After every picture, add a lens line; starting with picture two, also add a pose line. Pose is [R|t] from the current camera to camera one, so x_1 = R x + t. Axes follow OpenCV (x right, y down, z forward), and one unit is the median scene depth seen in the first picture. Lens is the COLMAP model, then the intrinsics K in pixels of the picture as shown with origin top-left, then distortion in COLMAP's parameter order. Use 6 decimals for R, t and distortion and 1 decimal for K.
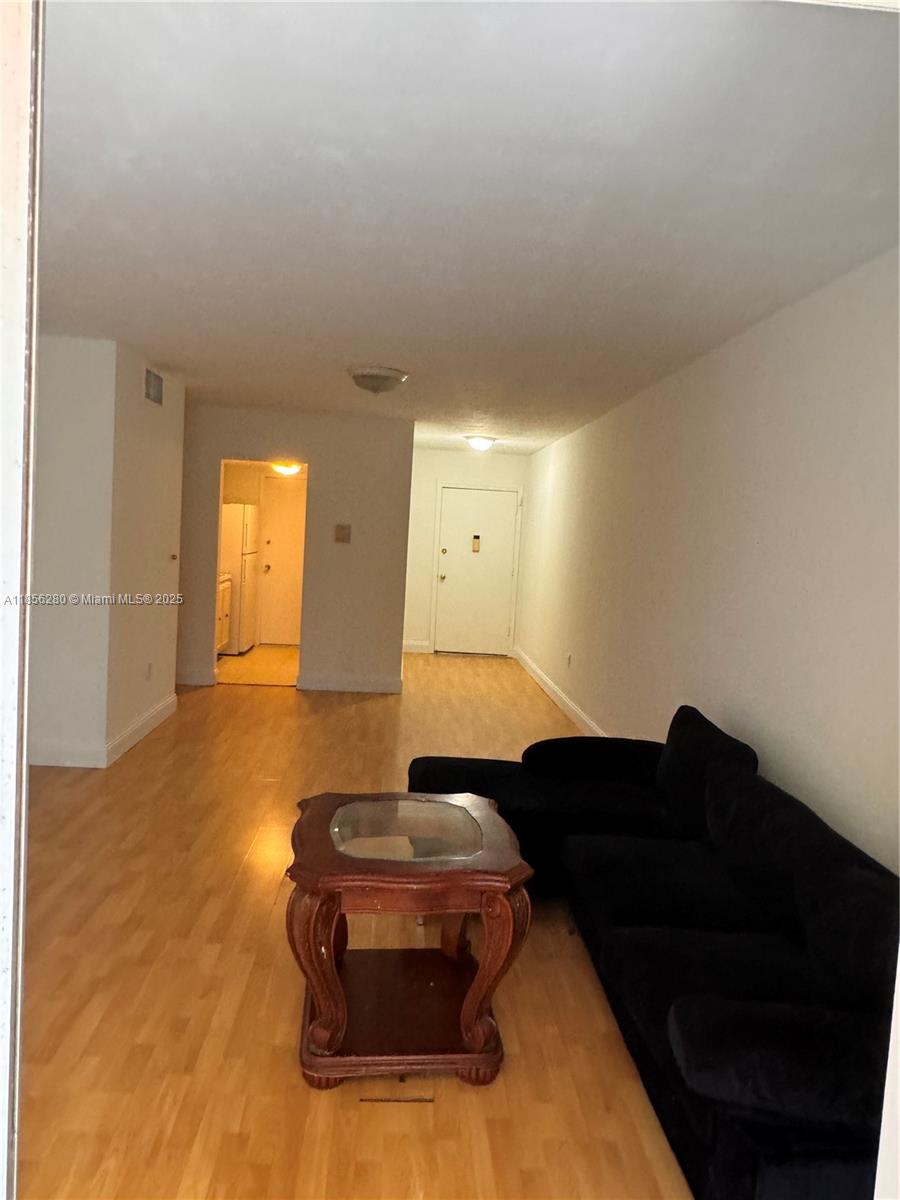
lens RADIAL K [[861.3, 0, 453.2], [0, 861.3, 599.5], [0, 0, 1]] dist [0.027294, -0.029669]
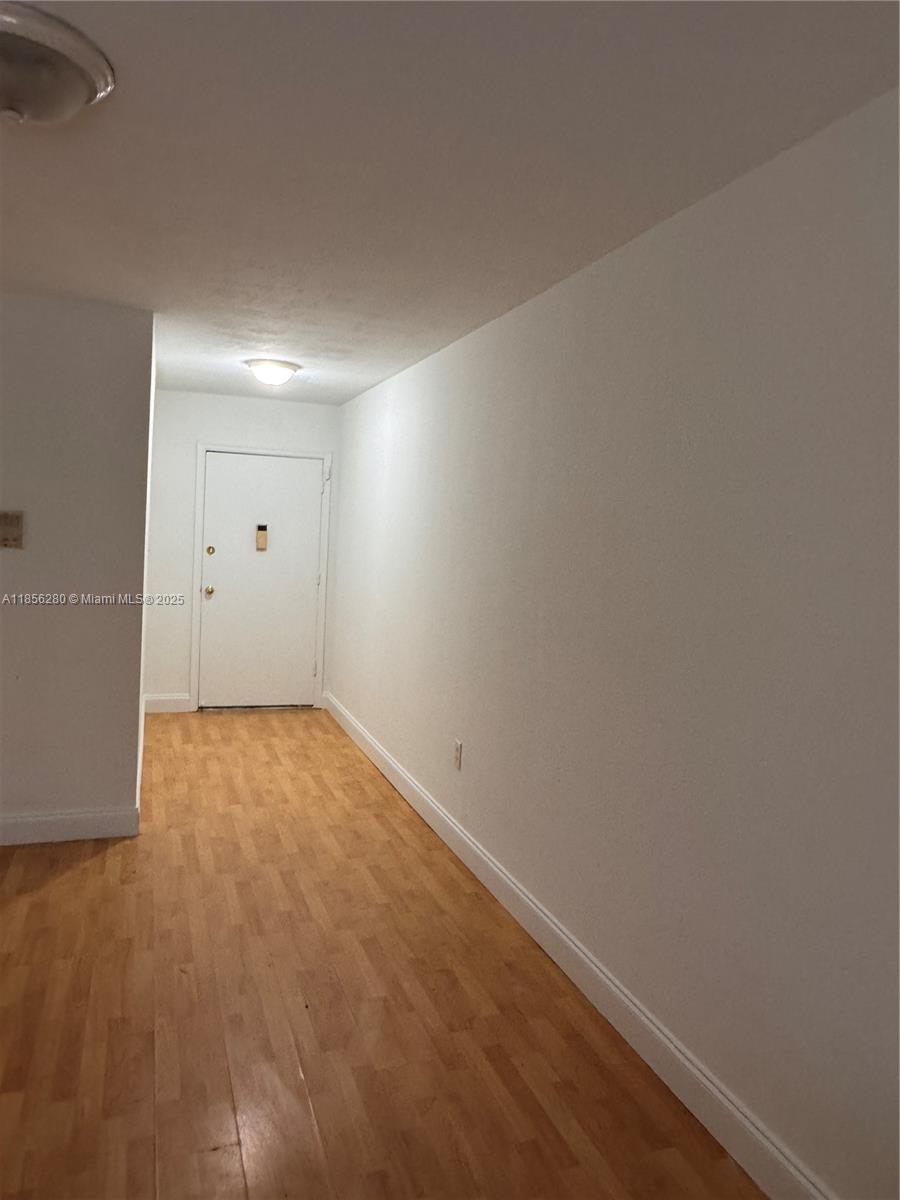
lens RADIAL K [[861.3, 0, 451.4], [0, 861.3, 589.3], [0, 0, 1]] dist [0.027294, -0.029669]
pose [[0.962797, -0.020966, 0.269412, -0.012952], [0.020054, 0.999780, 0.006138, -0.030734], [-0.269481, -0.000506, 0.963005, 0.376112]]
